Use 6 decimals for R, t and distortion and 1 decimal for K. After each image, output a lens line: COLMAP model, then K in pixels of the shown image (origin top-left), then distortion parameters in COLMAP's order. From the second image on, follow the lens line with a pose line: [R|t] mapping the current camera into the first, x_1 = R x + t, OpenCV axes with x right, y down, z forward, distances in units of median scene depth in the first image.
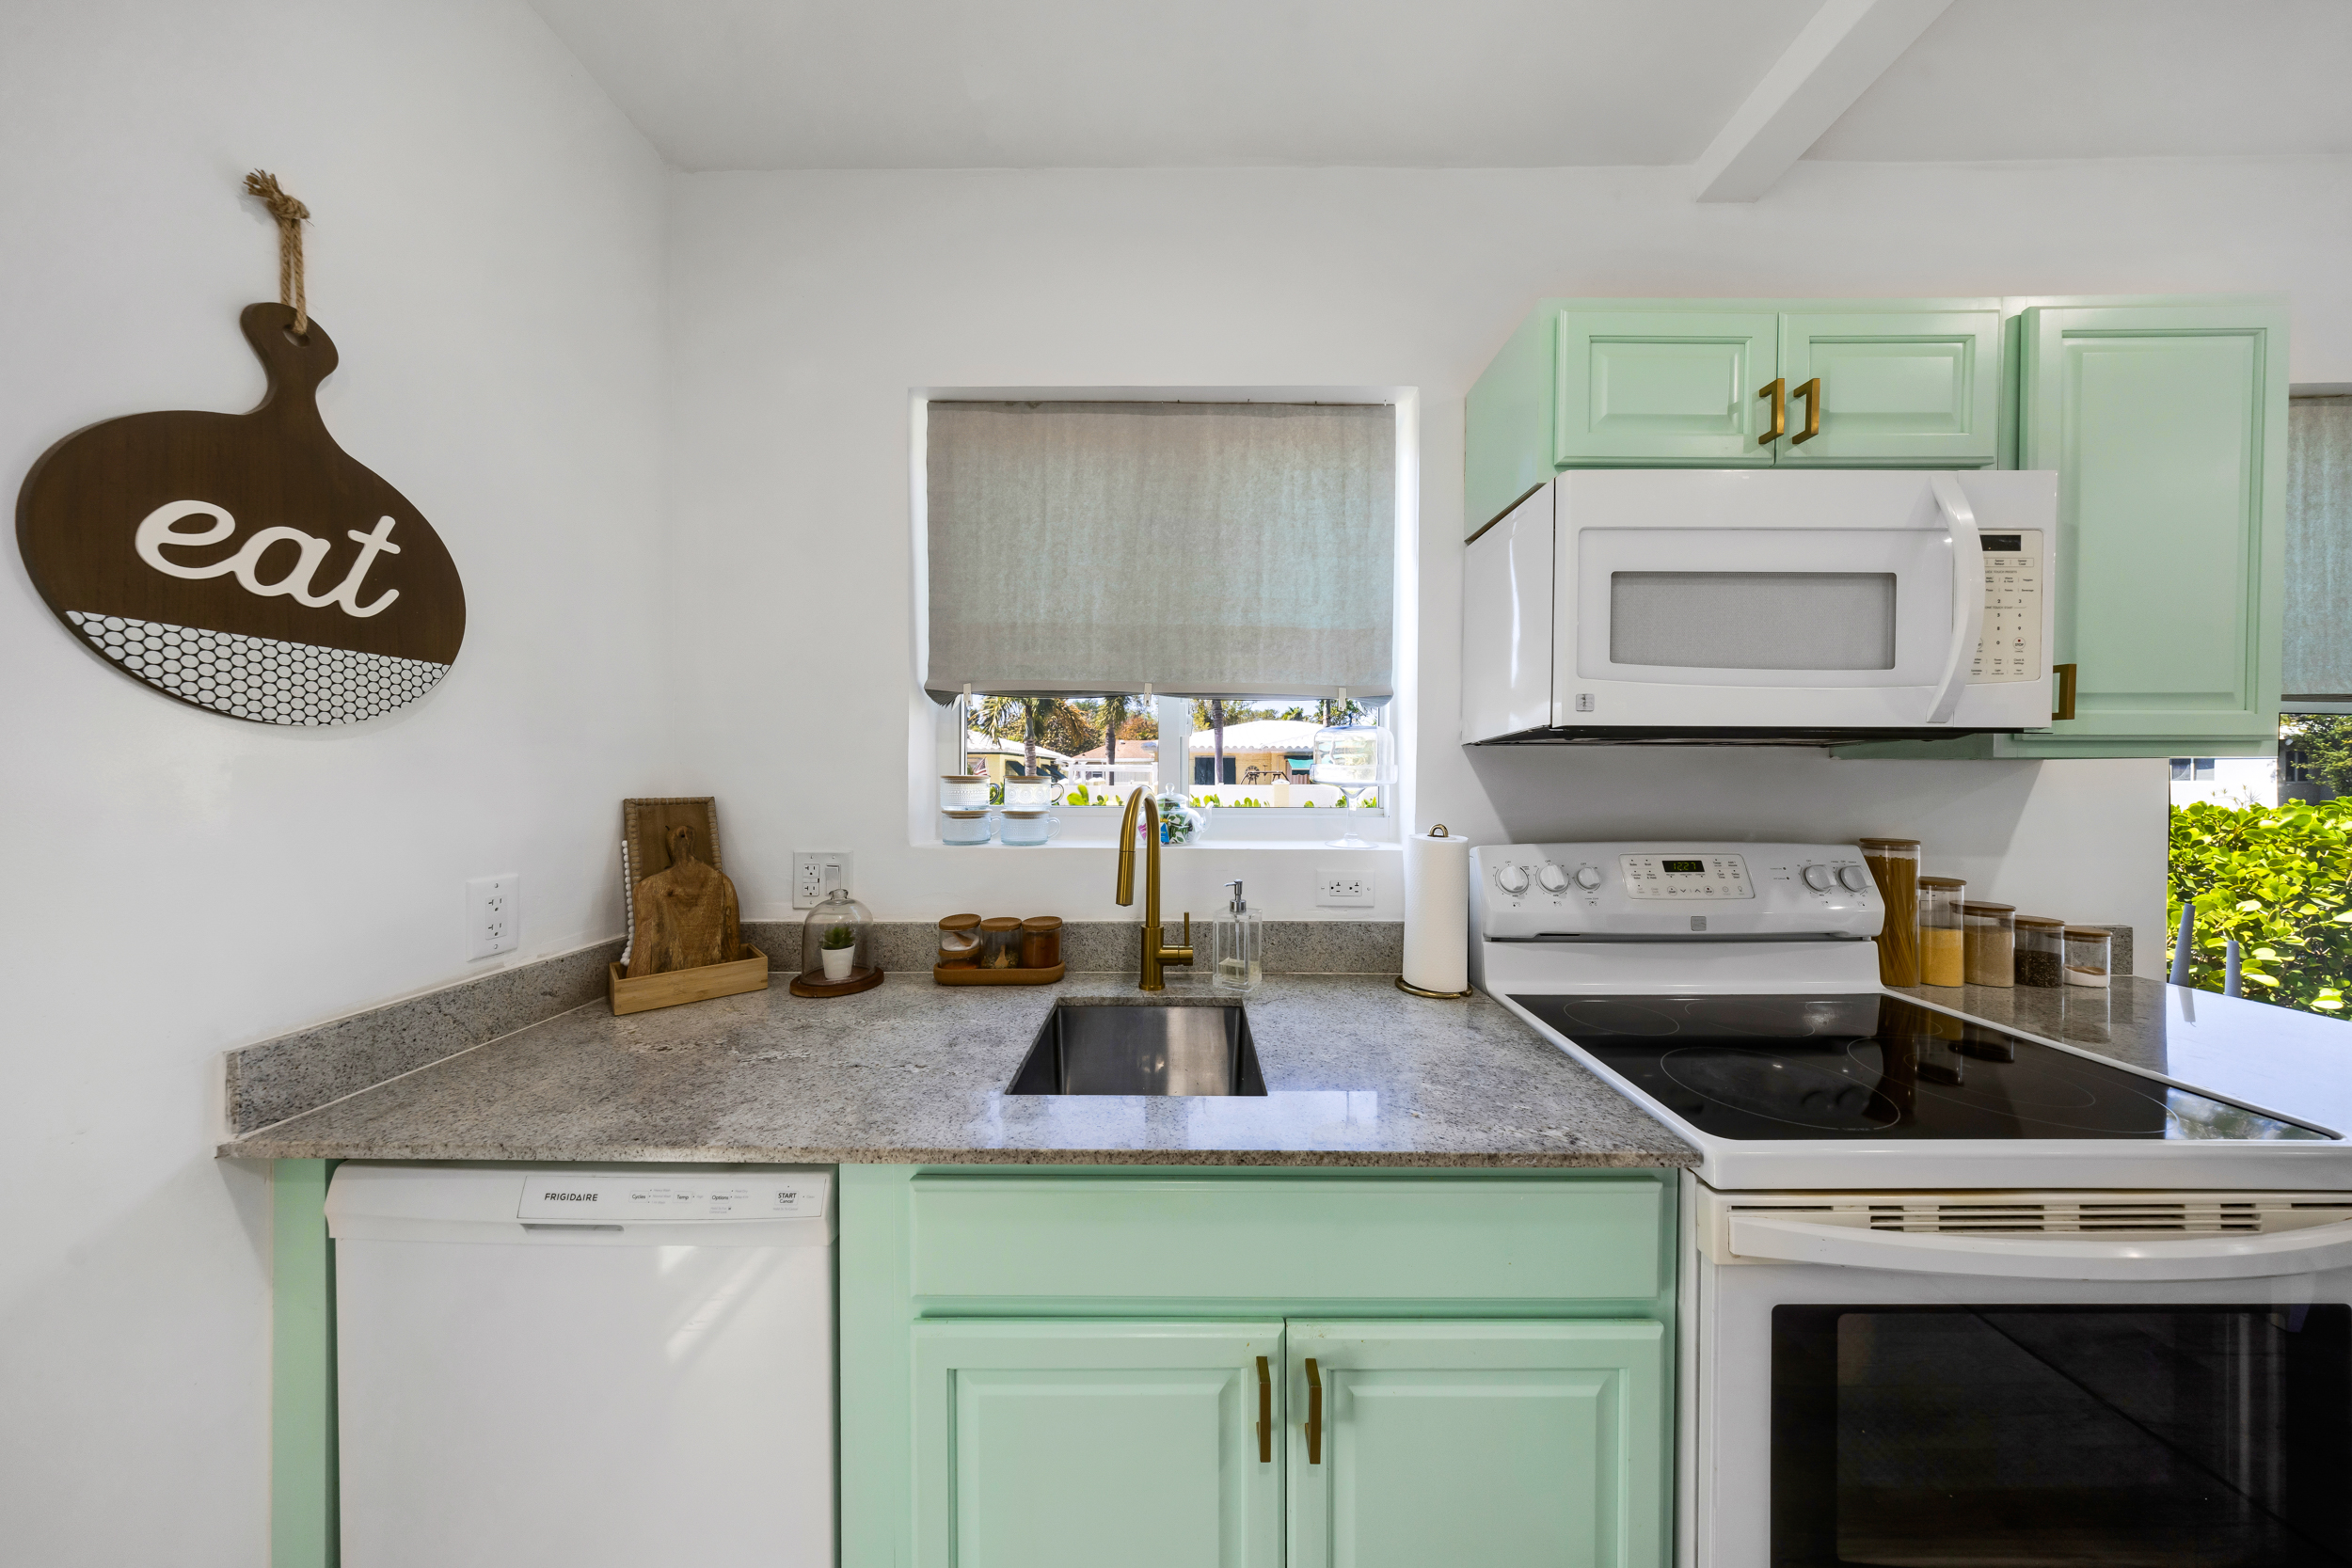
lens RADIAL K [[685.2, 0, 1193.3], [0, 685.2, 774.9], [0, 0, 1]] dist [-0.001364, -0.000143]
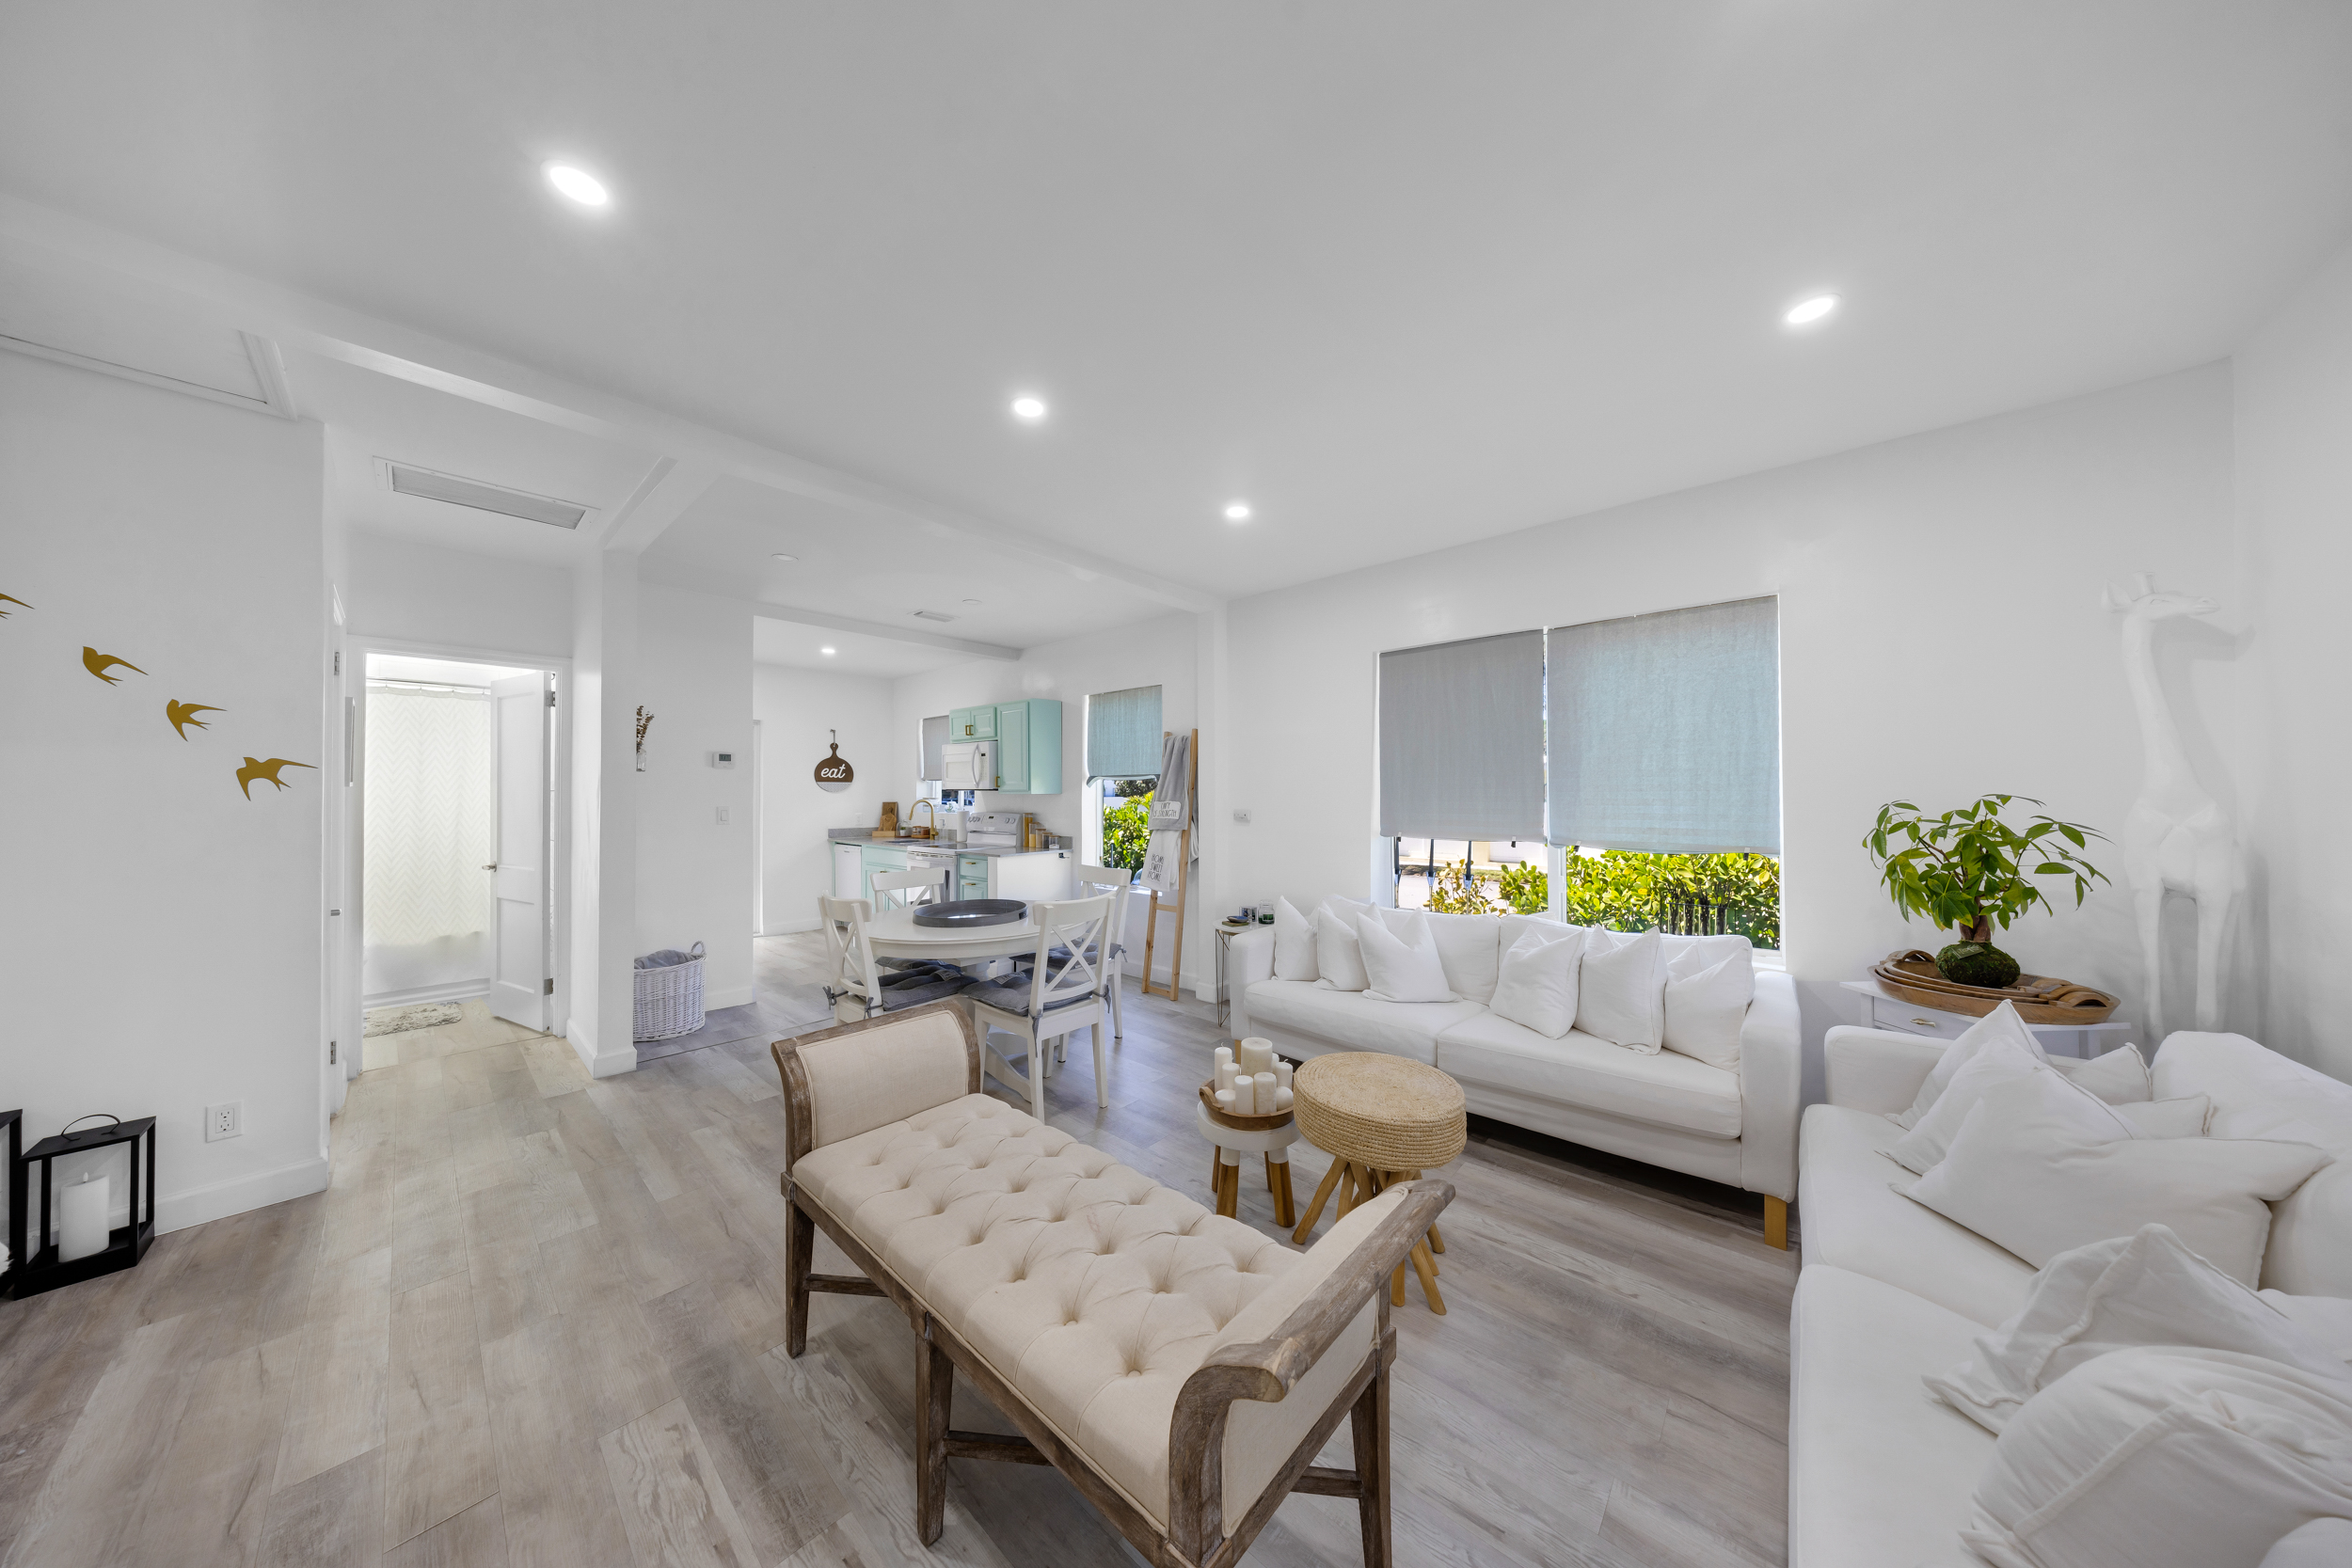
lens RADIAL K [[685.2, 0, 1179.1], [0, 685.2, 787.9], [0, 0, 1]] dist [-0.001364, -0.000143]
pose [[0.755377, -0.007428, -0.655249, 4.746022], [0.003597, 0.999968, -0.007190, -0.030278], [0.655281, 0.003074, 0.755379, -1.657447]]
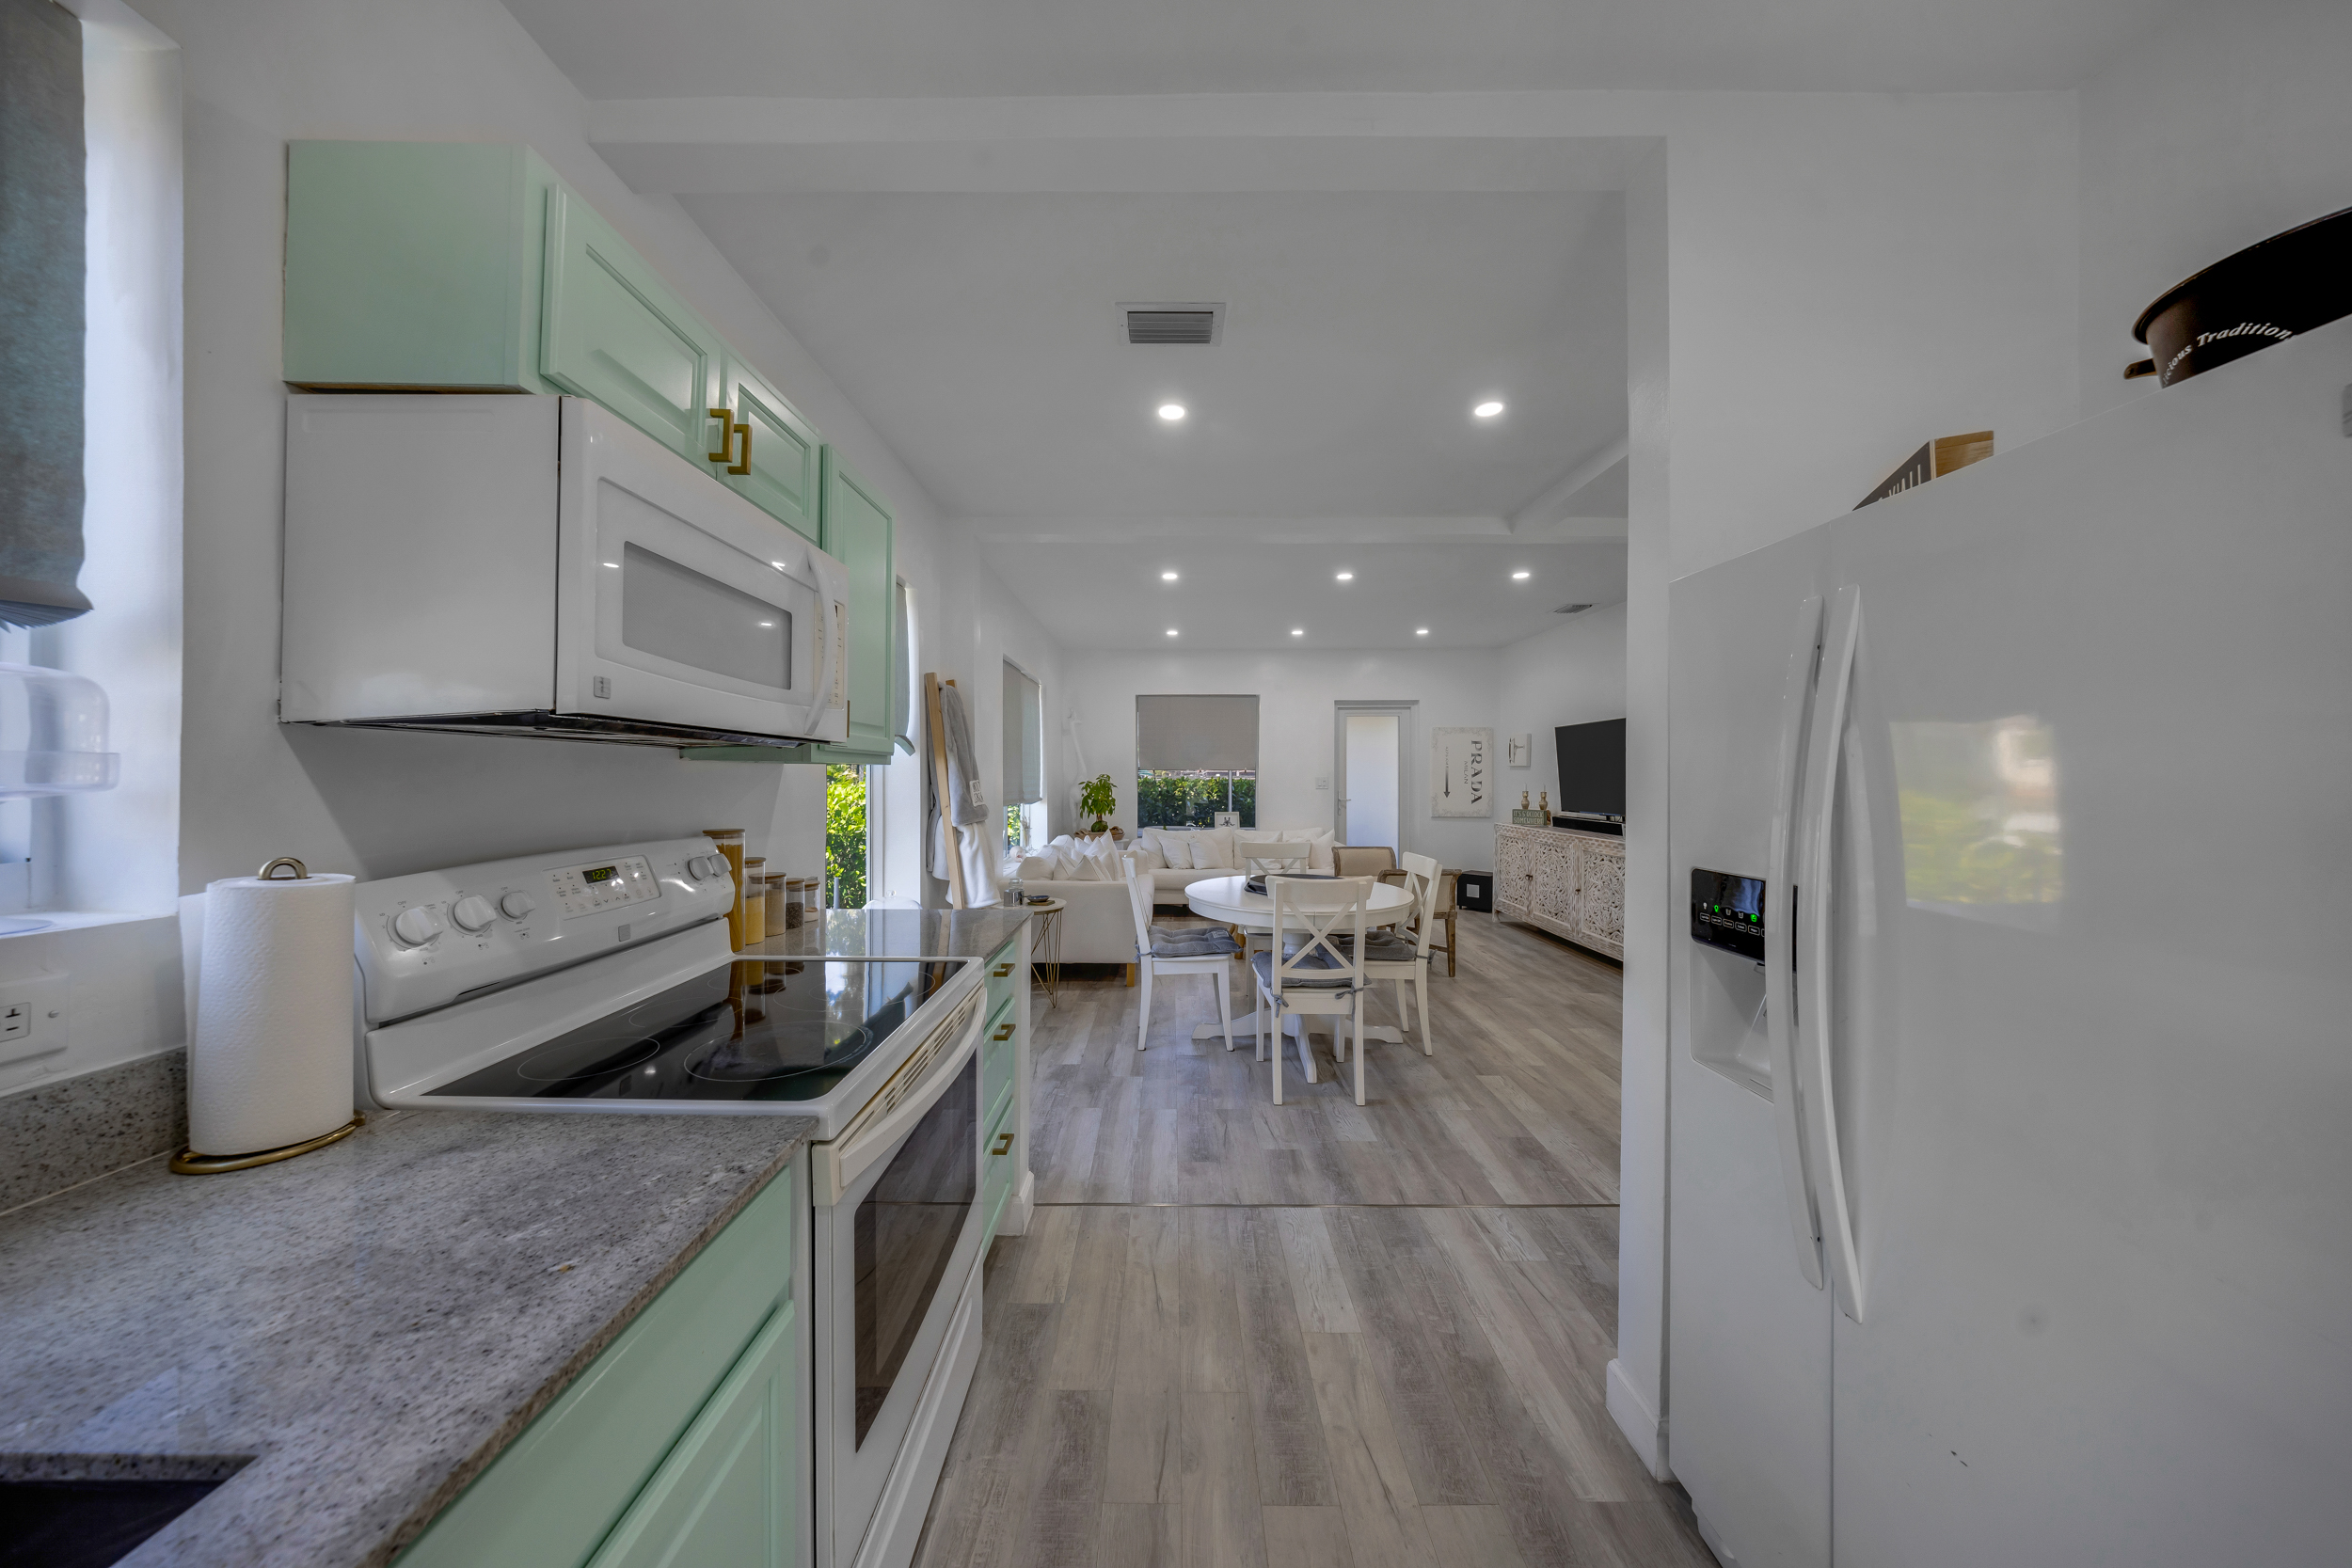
lens RADIAL K [[744.2, 0, 1153.0], [0, 744.2, 778.7], [0, 0, 1]] dist [-0.004165, -0.000082]
pose [[0.012618, -0.001729, 0.999919, -0.264257], [-0.006076, 0.999980, 0.001806, -0.000156], [-0.999902, -0.006098, 0.012608, 0.260086]]
